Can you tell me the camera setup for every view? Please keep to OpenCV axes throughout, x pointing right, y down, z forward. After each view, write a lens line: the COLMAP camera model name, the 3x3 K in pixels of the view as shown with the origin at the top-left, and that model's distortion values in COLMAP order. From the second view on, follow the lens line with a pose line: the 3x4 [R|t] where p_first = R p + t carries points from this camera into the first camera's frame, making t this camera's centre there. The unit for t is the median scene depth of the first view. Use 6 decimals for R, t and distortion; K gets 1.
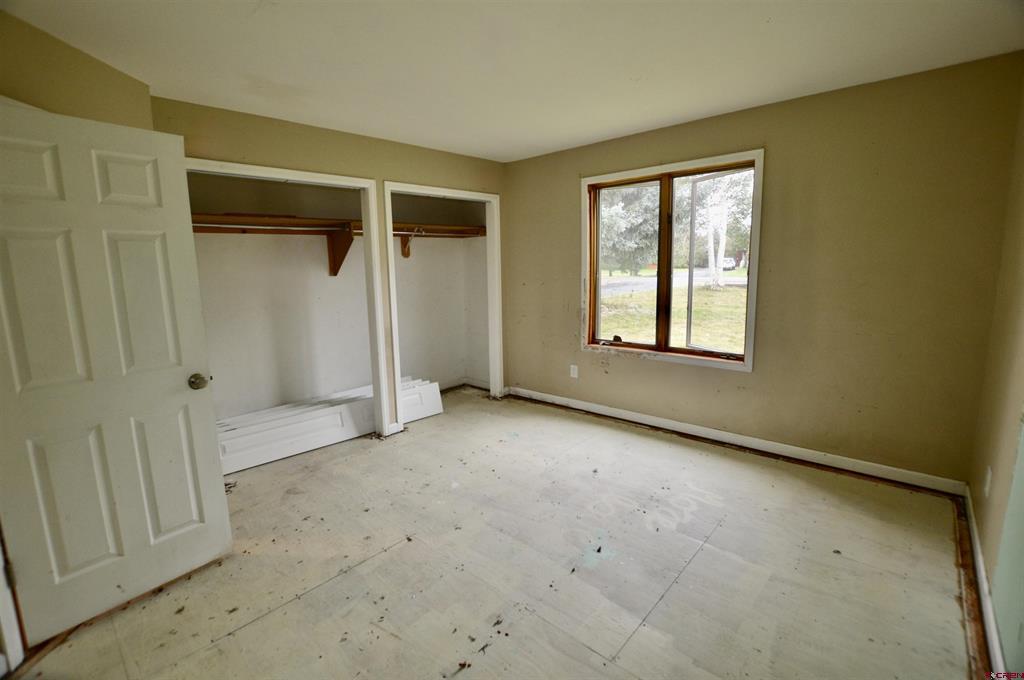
lens RADIAL K [[452.2, 0, 515.8], [0, 452.2, 334.4], [0, 0, 1]] dist [-0.025580, 0.001044]
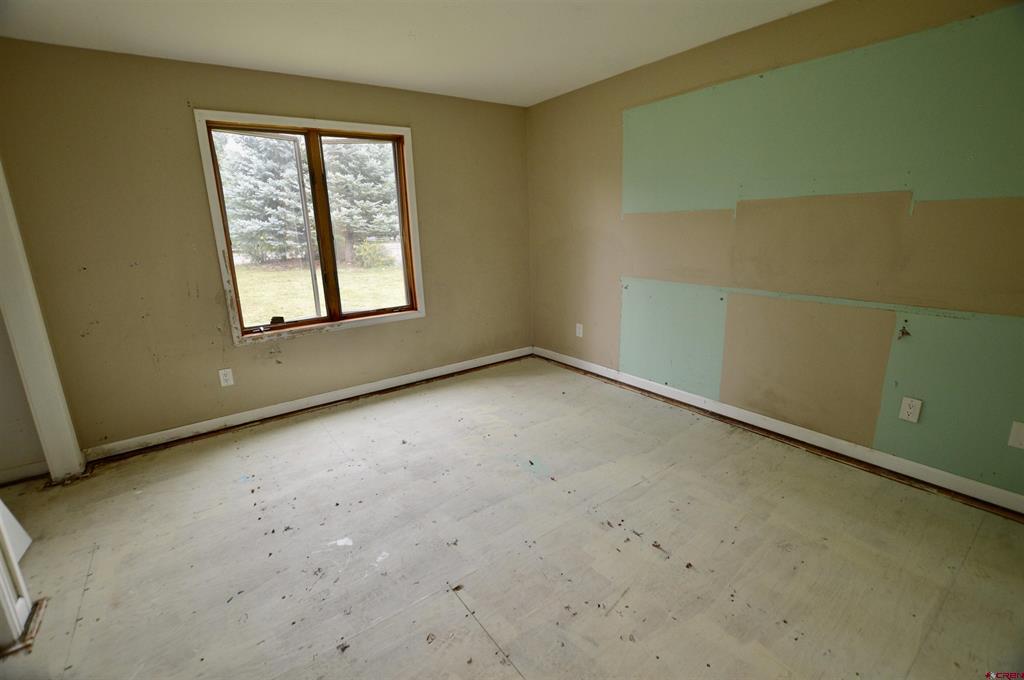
lens RADIAL K [[452.2, 0, 505.8], [0, 452.2, 332.6], [0, 0, 1]] dist [-0.025580, 0.001044]
pose [[0.216337, -0.210190, 0.953425, -0.573011], [0.177447, 0.968751, 0.173306, -0.044324], [-0.960058, 0.131690, 0.246874, 0.470677]]
